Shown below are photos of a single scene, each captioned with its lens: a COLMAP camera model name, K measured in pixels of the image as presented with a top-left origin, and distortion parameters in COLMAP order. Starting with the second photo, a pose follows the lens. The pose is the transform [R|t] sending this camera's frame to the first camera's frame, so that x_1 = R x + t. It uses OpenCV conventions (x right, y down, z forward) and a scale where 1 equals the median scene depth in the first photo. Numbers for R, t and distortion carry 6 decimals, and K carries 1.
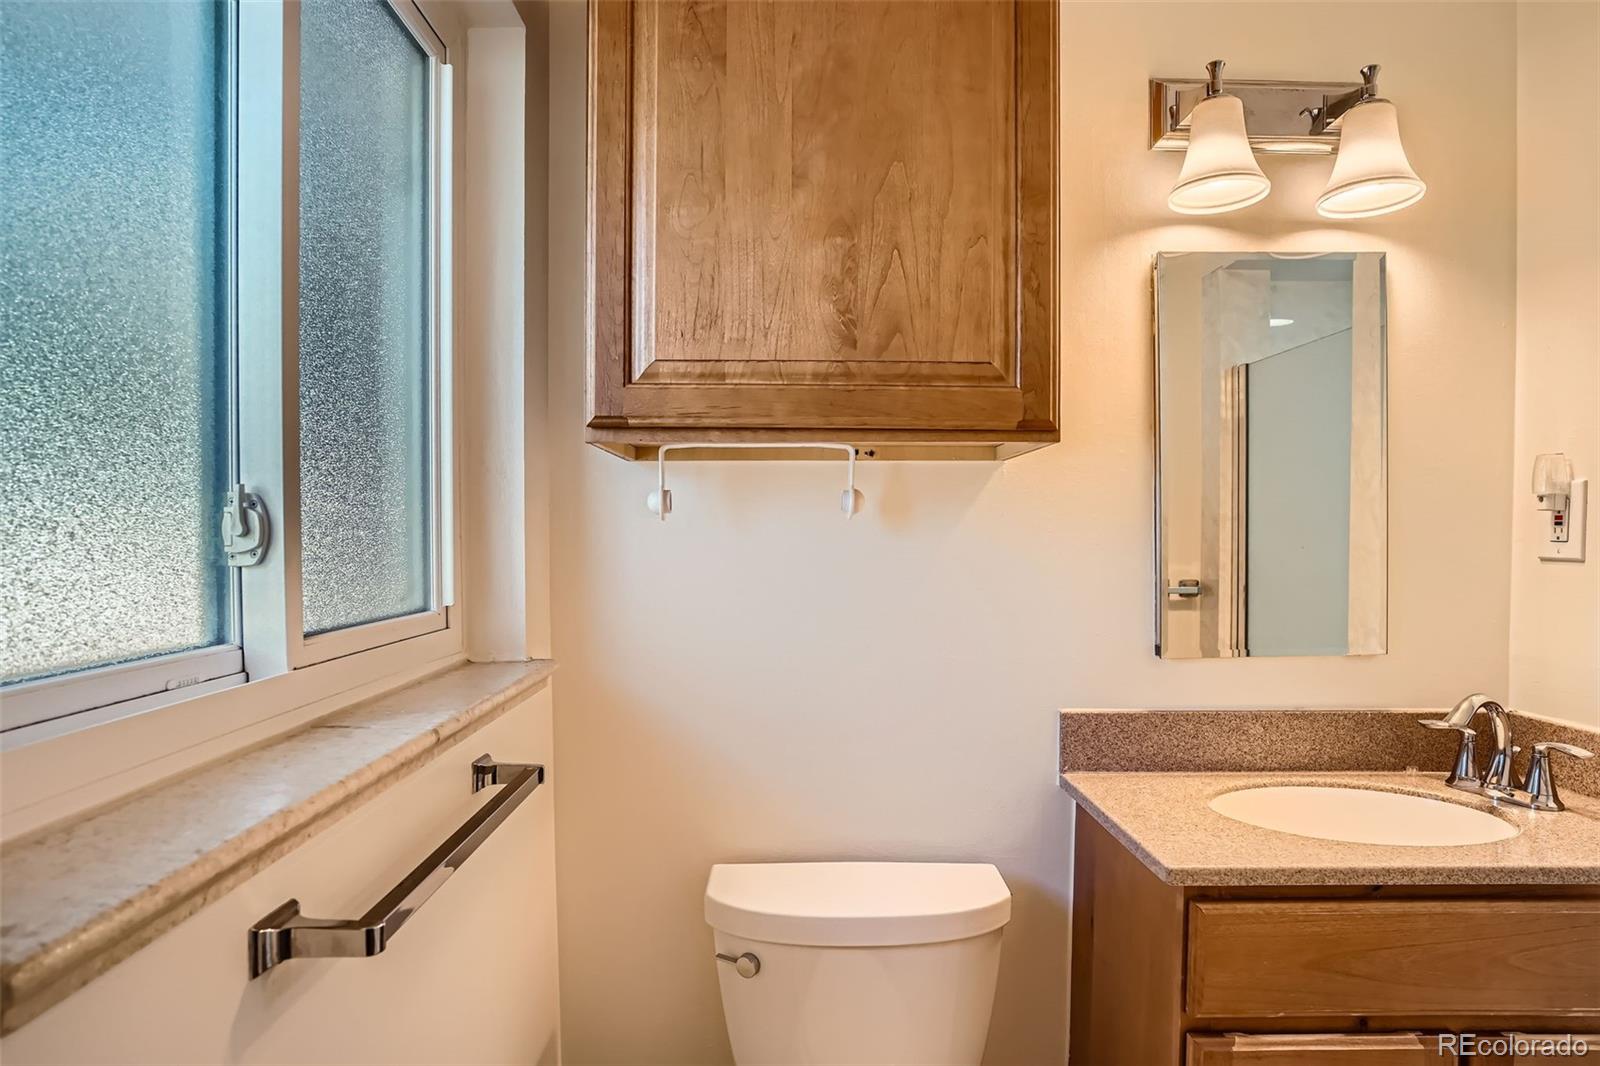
lens RADIAL K [[877.4, 0, 793.4], [0, 877.4, 548.2], [0, 0, 1]] dist [-0.064486, 0.028127]
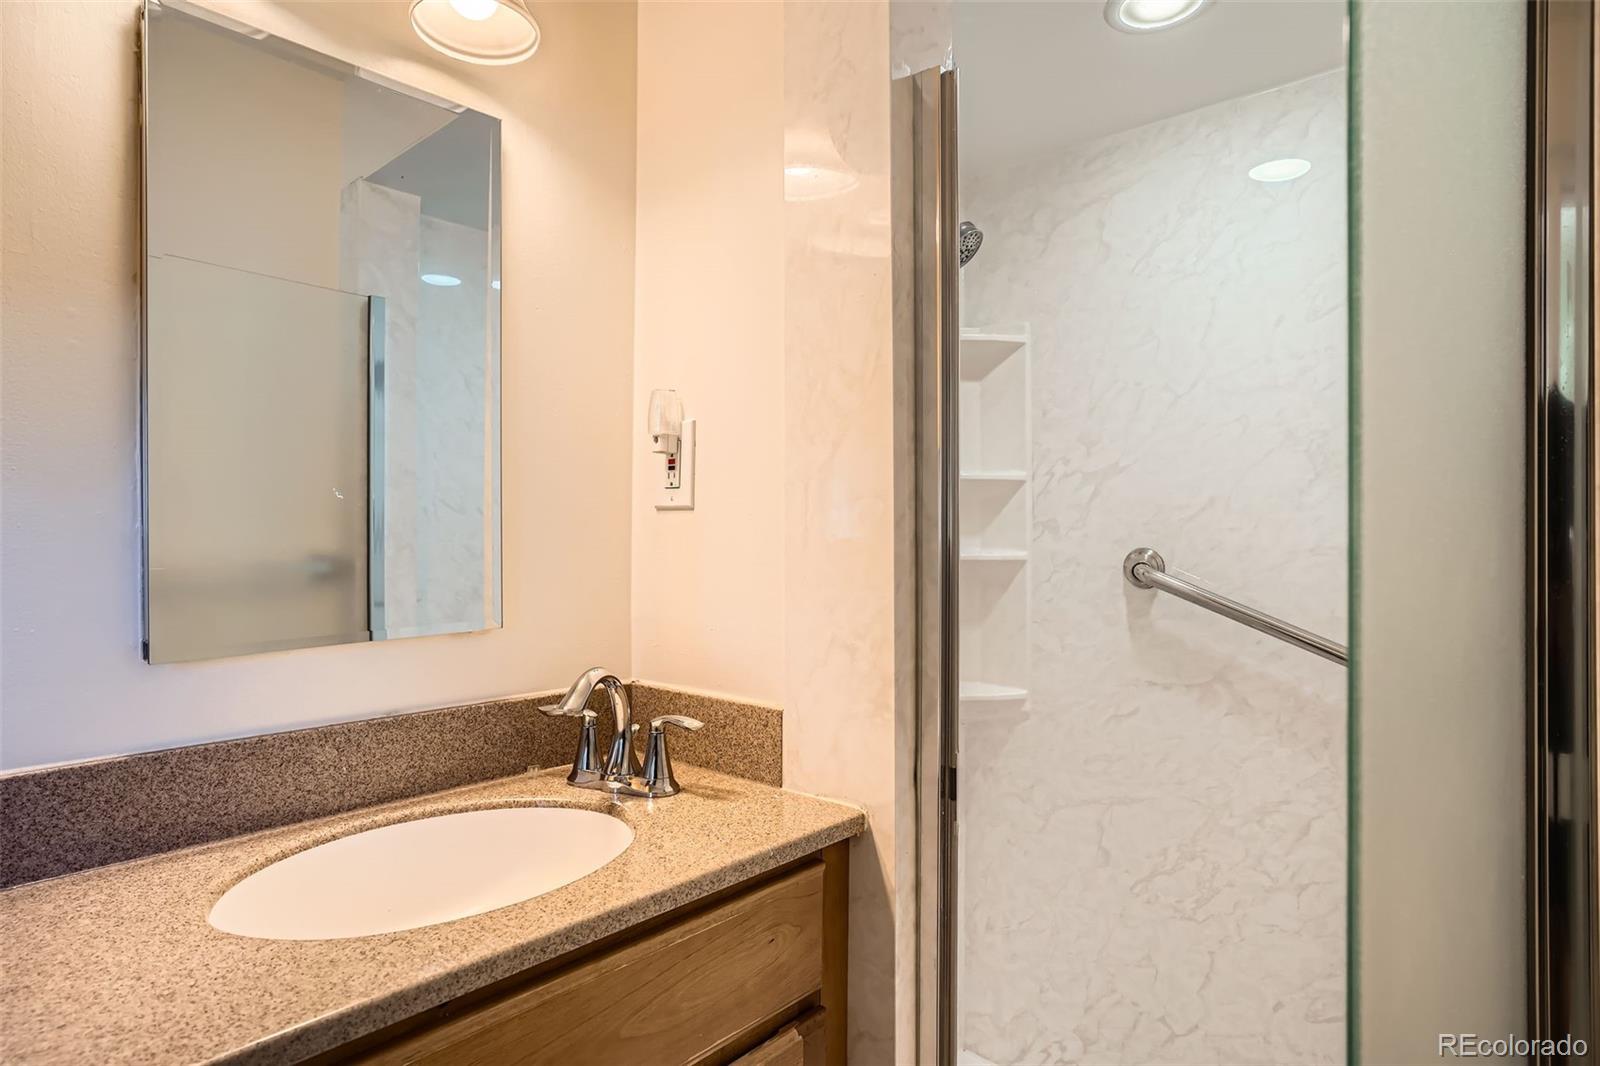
lens RADIAL K [[877.4, 0, 793.4], [0, 877.4, 548.2], [0, 0, 1]] dist [-0.064486, 0.028127]
pose [[0.654865, -0.016262, 0.755571, 0.284908], [0.009202, 0.999866, 0.013544, 0.045199], [-0.755690, -0.001917, 0.654927, 0.294867]]
